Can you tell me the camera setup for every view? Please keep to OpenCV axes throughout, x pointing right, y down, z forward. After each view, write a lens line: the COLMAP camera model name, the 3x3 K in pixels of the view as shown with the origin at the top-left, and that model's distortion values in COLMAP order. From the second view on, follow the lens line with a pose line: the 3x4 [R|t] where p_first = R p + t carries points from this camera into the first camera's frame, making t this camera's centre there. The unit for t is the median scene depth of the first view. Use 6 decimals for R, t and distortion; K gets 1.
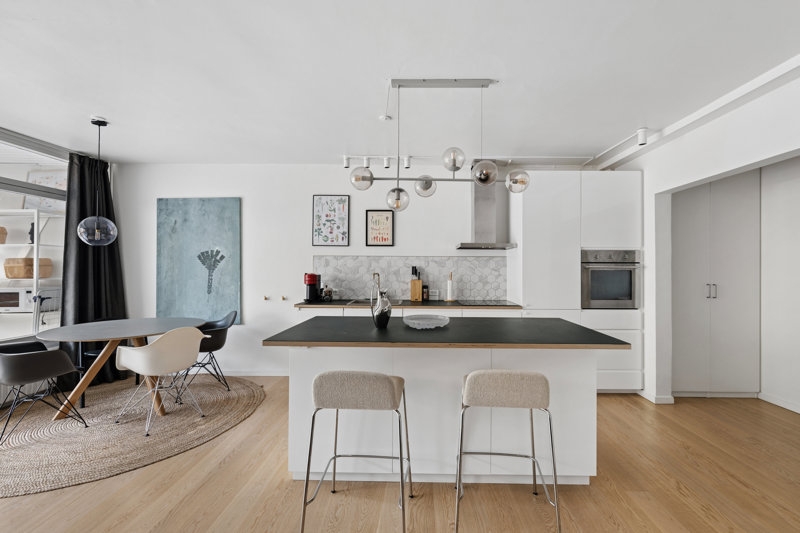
lens RADIAL K [[356.6, 0, 414.6], [0, 356.6, 263.5], [0, 0, 1]] dist [-0.002530, -0.000299]
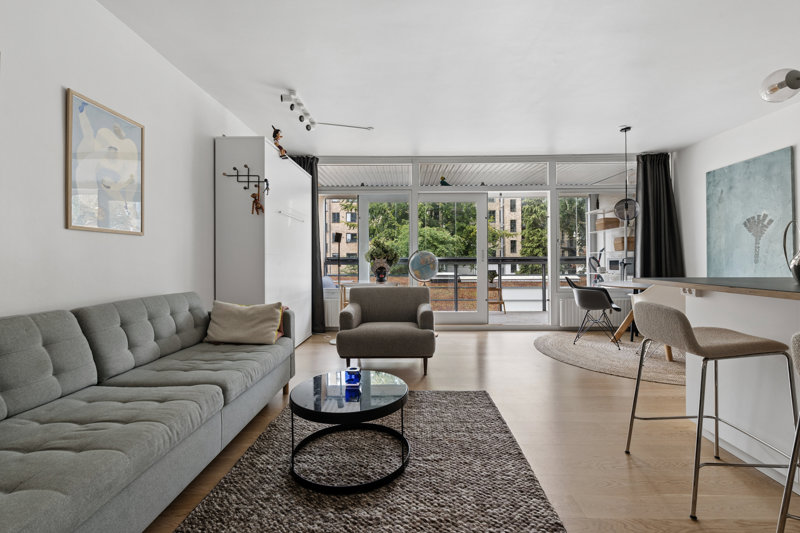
lens RADIAL K [[352.2, 0, 404.0], [0, 352.2, 257.4], [0, 0, 1]] dist [-0.003175, -0.000639]
pose [[-0.003303, -0.009681, -0.999948, 0.321557], [0.016733, 0.999813, -0.009735, 0.064113], [0.999855, -0.016764, -0.003140, 0.107193]]
